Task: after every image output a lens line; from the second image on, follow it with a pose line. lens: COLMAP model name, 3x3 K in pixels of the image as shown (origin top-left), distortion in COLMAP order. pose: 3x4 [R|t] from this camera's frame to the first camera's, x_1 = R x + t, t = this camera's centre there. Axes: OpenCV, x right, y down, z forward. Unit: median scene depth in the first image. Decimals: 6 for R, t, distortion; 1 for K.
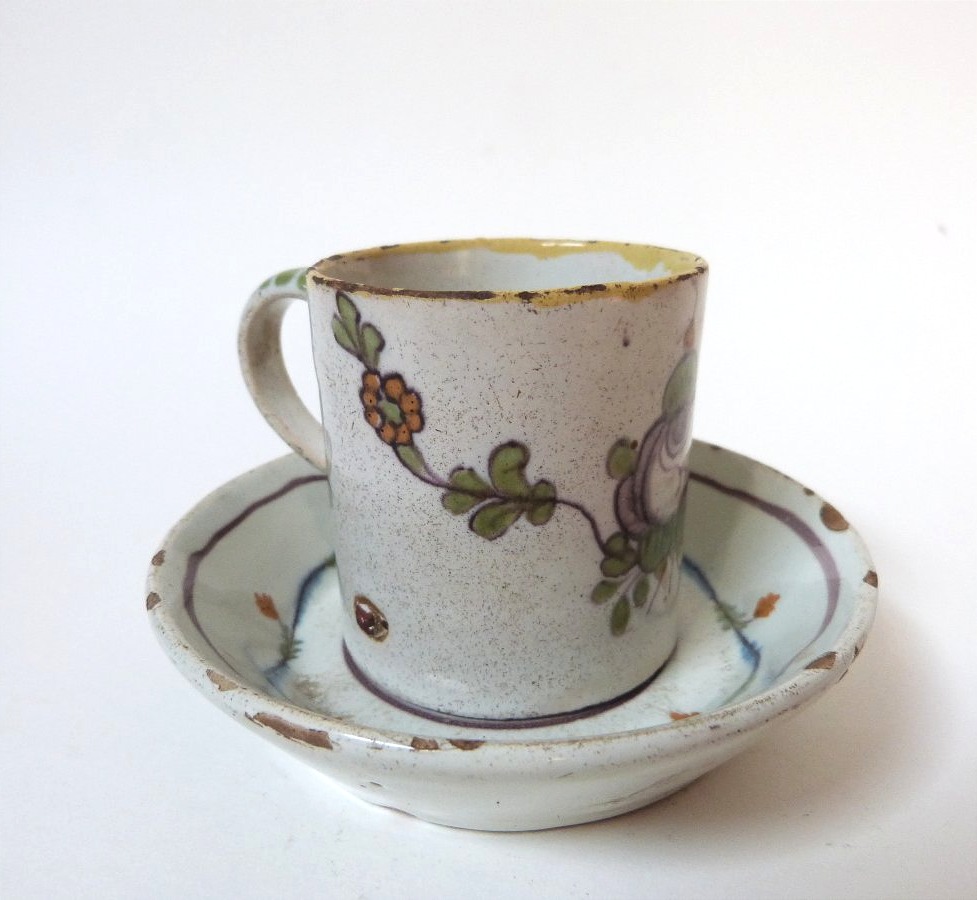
lens RADIAL K [[911.1, 0, 488.5], [0, 911.1, 450.0], [0, 0, 1]] dist [-0.001577, -0.000260]
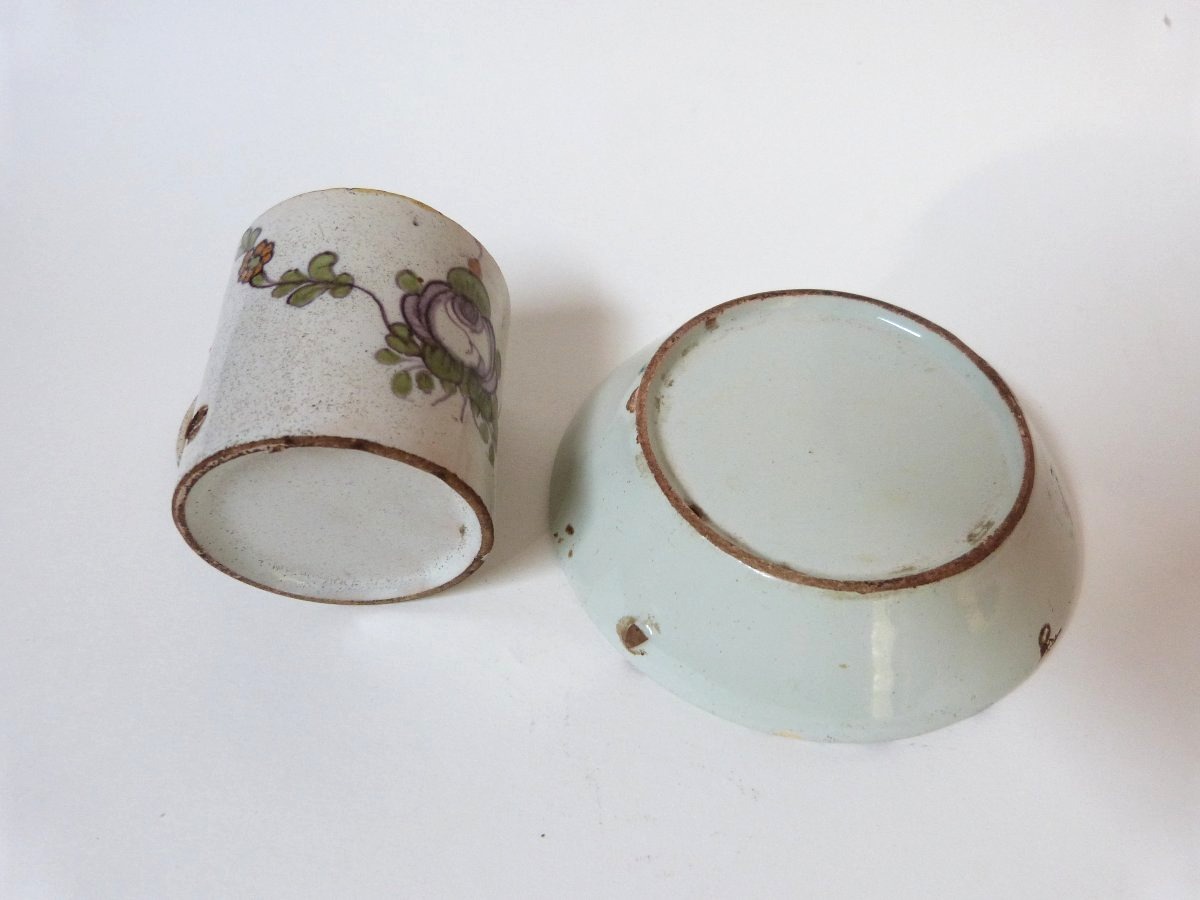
lens RADIAL K [[909.8, 0, 600.0], [0, 909.8, 450.0], [0, 0, 1]] dist [-0.036768, 0.000275]
pose [[0.999233, -0.037481, -0.011317, 0.448509], [0.010775, 0.541145, -0.840860, 1.332475], [0.037641, 0.840093, 0.541134, 0.479249]]
